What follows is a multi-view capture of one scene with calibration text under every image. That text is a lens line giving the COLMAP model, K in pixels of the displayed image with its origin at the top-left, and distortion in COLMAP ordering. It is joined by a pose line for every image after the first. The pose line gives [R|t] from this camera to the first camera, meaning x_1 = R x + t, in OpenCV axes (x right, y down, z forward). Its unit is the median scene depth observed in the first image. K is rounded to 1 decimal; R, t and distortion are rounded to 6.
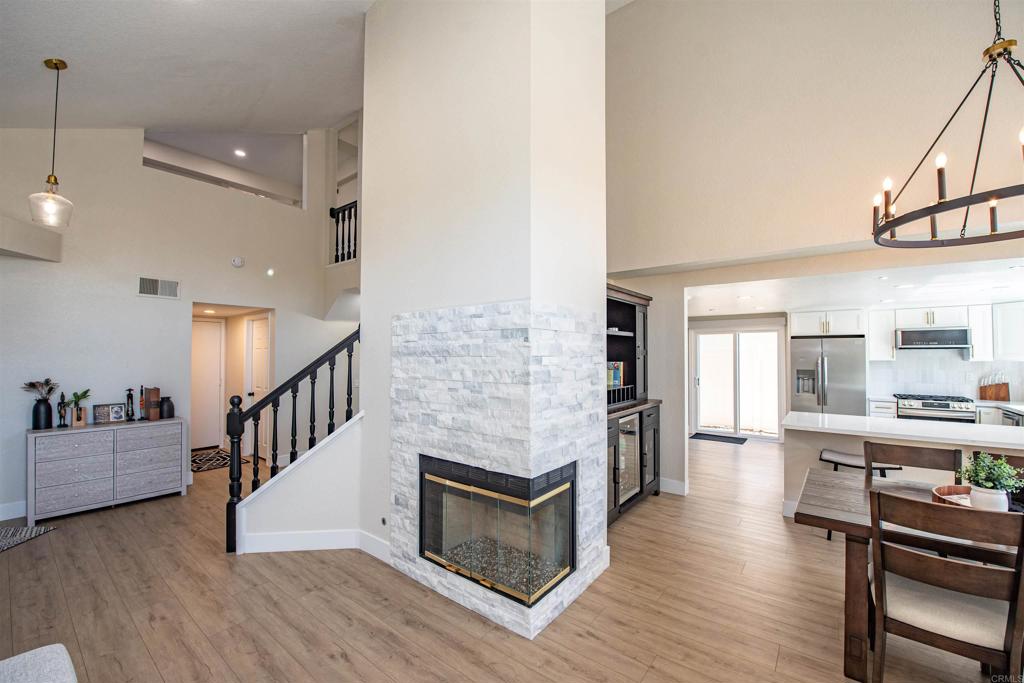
lens RADIAL K [[418.5, 0, 507.4], [0, 418.5, 349.6], [0, 0, 1]] dist [-0.018251, -0.000531]
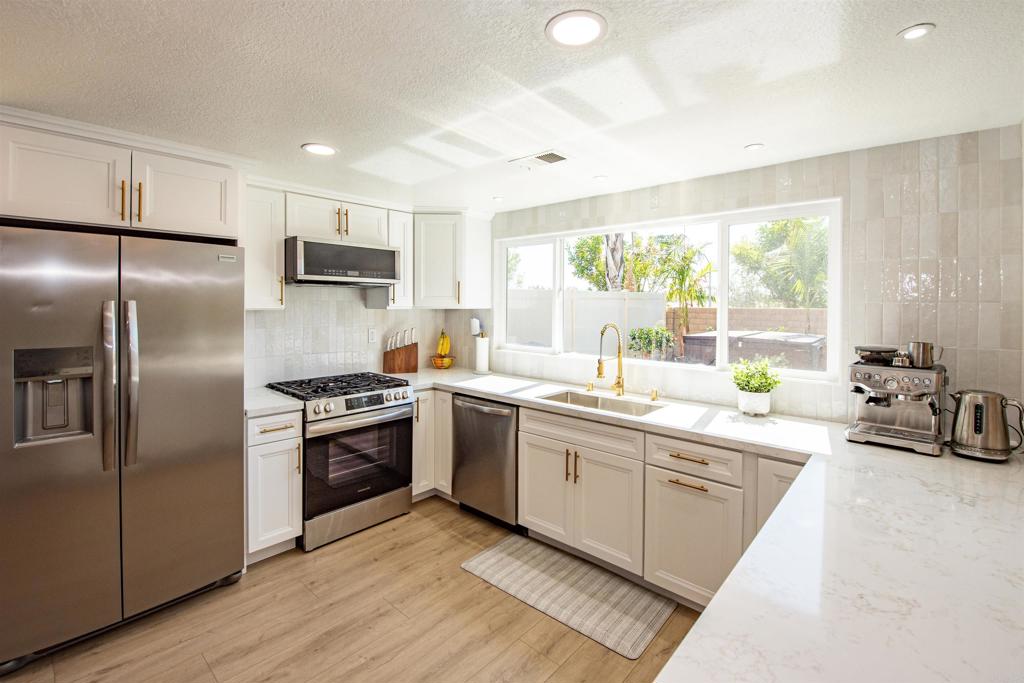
lens RADIAL K [[455.1, 0, 528.4], [0, 455.1, 309.5], [0, 0, 1]] dist [-0.031708, -0.000814]
pose [[0.033668, -0.011002, 0.999373, 0.488342], [-0.022758, 0.999672, 0.011772, 0.015768], [-0.999174, -0.023140, 0.033406, 0.743175]]
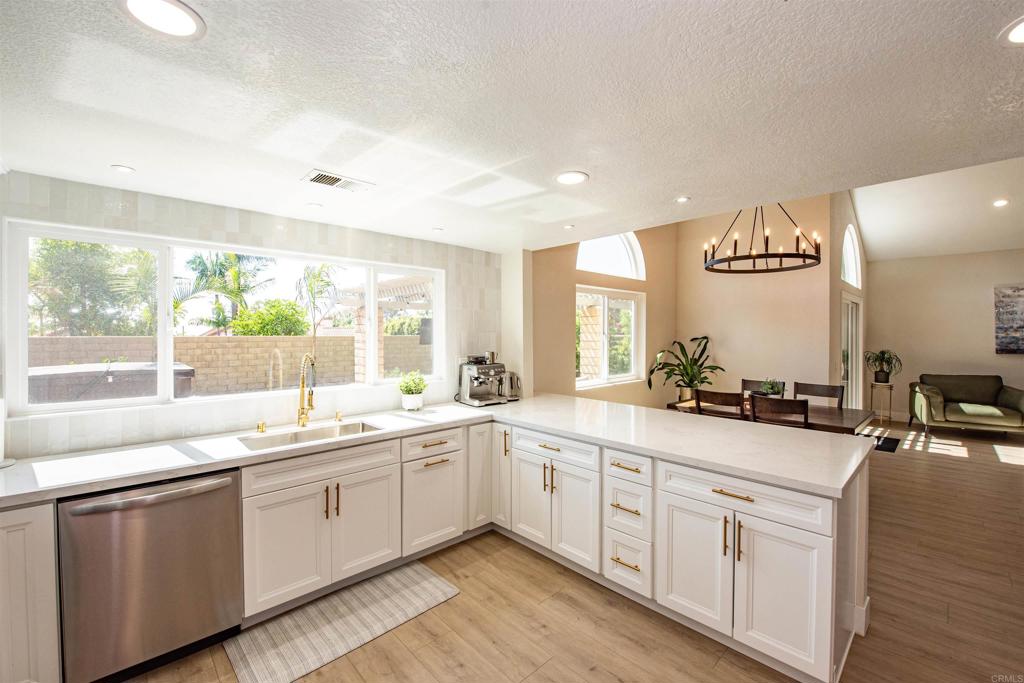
lens RADIAL K [[418.5, 0, 516.6], [0, 418.5, 340.9], [0, 0, 1]] dist [-0.018251, -0.000531]
pose [[-0.992299, -0.000708, 0.123865, 0.681383], [-0.000624, 1.000000, 0.000715, 0.019711], [-0.123866, 0.000632, -0.992299, 1.043639]]
